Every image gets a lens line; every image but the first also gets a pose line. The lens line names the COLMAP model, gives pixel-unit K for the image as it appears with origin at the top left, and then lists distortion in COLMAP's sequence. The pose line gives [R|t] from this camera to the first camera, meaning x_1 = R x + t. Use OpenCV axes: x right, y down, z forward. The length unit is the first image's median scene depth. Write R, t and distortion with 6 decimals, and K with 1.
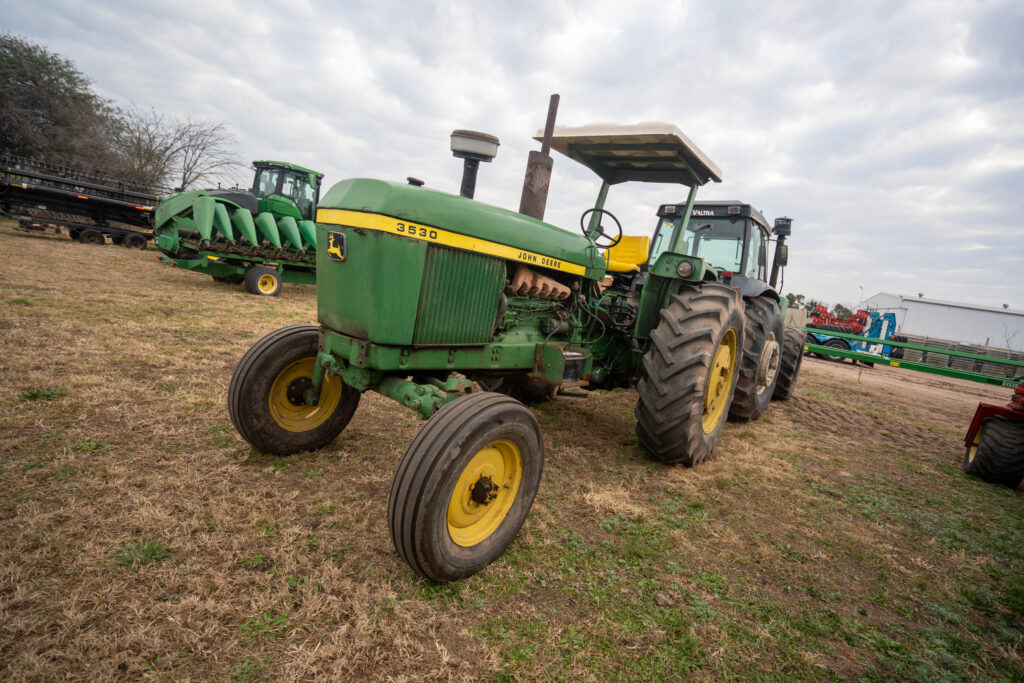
lens RADIAL K [[471.8, 0, 509.2], [0, 471.8, 343.6], [0, 0, 1]] dist [-0.057749, 0.023341]
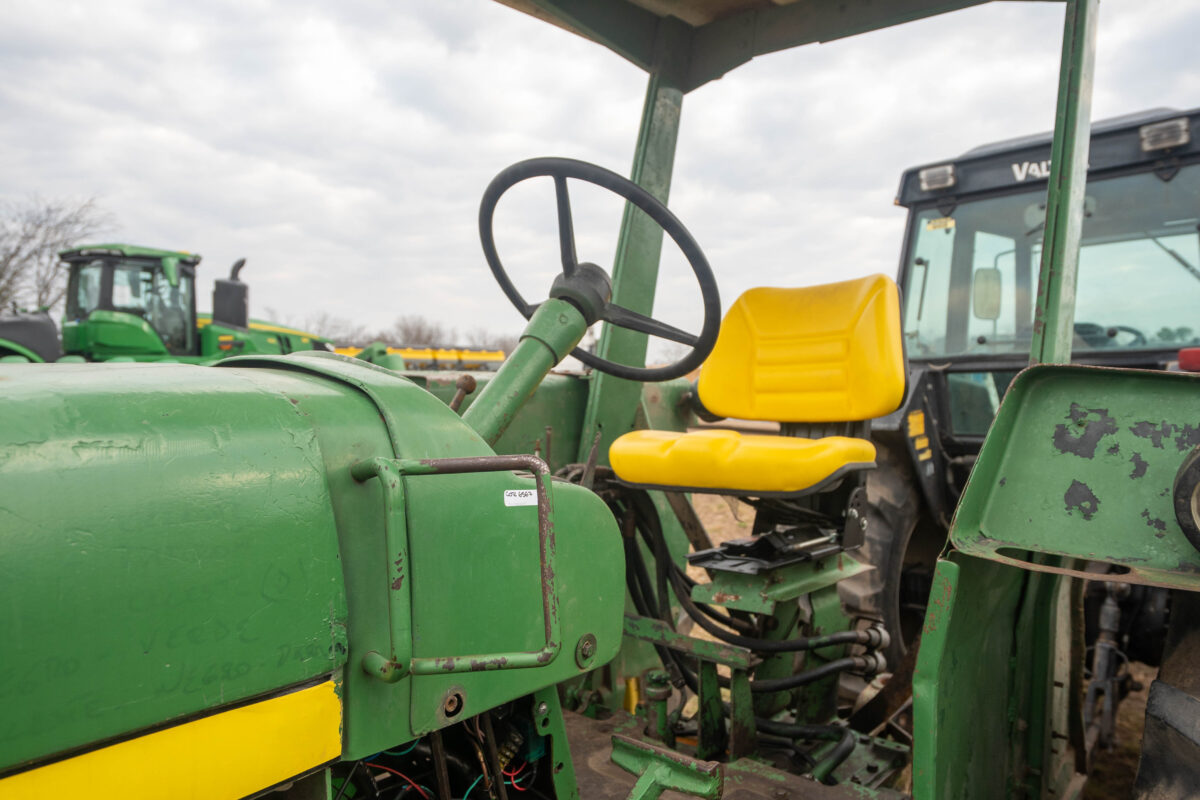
lens RADIAL K [[830.4, 0, 599.3], [0, 830.4, 409.0], [0, 0, 1]] dist [-0.068806, 0.034949]
pose [[0.986314, -0.151559, -0.064923, 0.251176], [0.143795, 0.983358, -0.111040, -0.200372], [0.080672, 0.100185, 0.991693, 0.855282]]
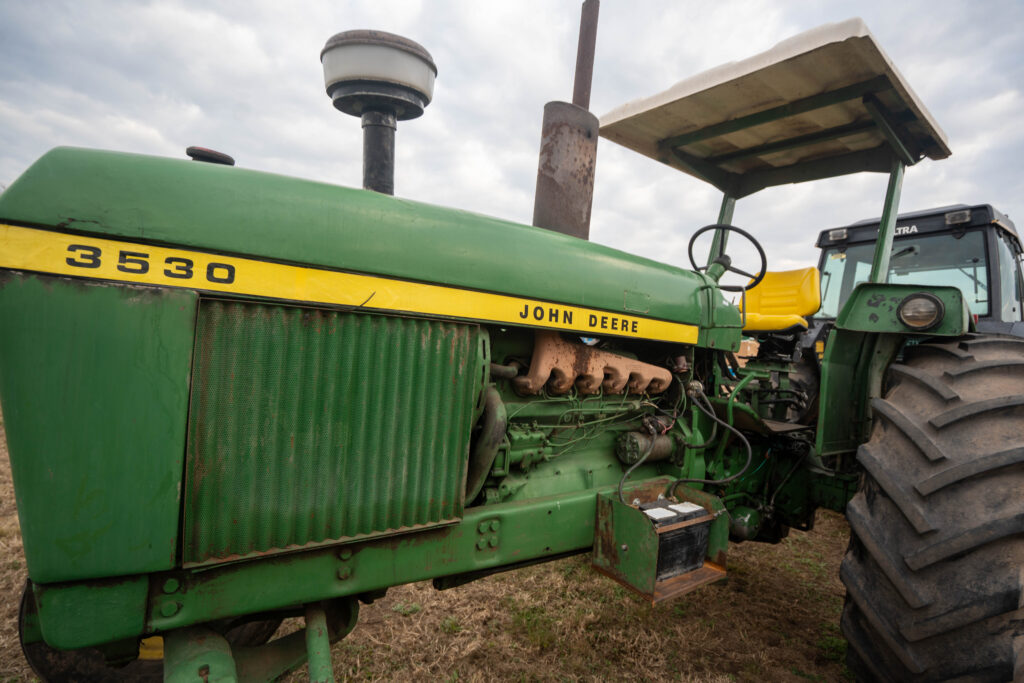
lens RADIAL K [[471.8, 0, 509.2], [0, 471.8, 343.6], [0, 0, 1]] dist [-0.057749, 0.023341]
pose [[0.958570, -0.077450, -0.274126, 0.107657], [0.032953, 0.986017, -0.163353, -0.070734], [0.282945, 0.147552, 0.947719, 0.479287]]
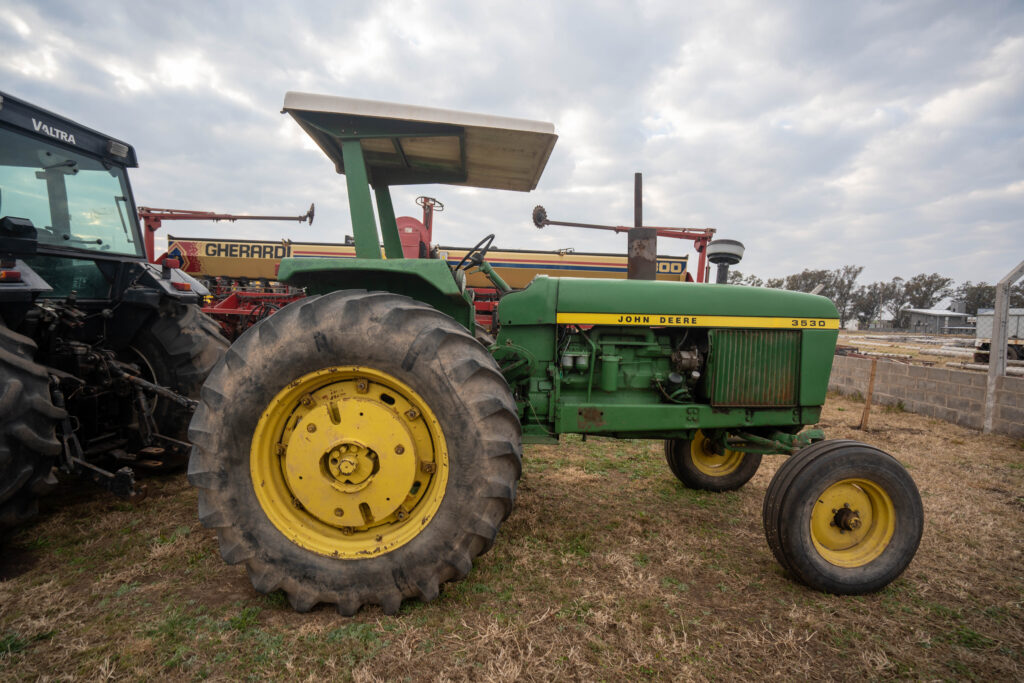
lens RADIAL K [[471.8, 0, 509.2], [0, 471.8, 343.6], [0, 0, 1]] dist [-0.057749, 0.023341]
pose [[-0.634643, -0.219310, 0.741034, -0.554303], [-0.026171, 0.964437, 0.263013, -0.375034], [-0.772362, 0.147526, -0.617813, 1.761008]]
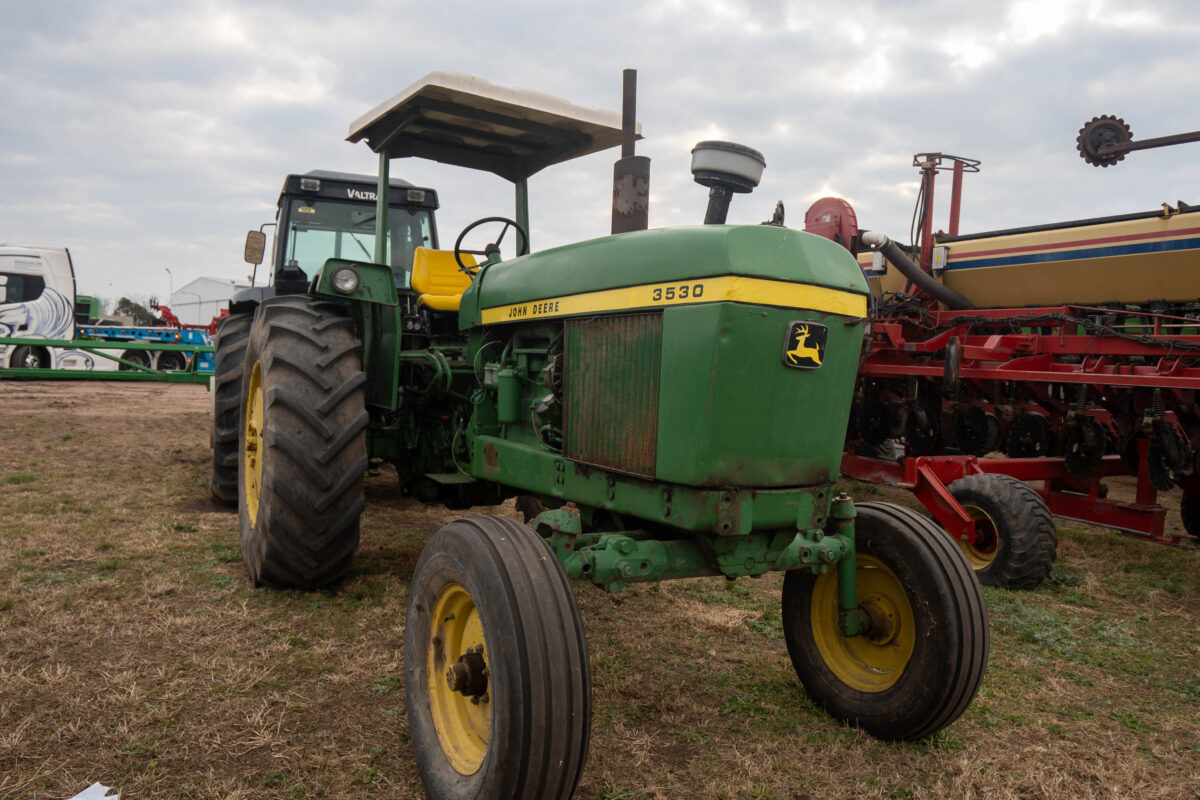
lens RADIAL K [[832.4, 0, 598.4], [0, 832.4, 407.7], [0, 0, 1]] dist [-0.069884, 0.037500]
pose [[0.389565, -0.179808, 0.903276, -0.936928], [0.136987, 0.981160, 0.136232, -0.201136], [-0.910754, 0.070666, 0.406857, 0.525794]]
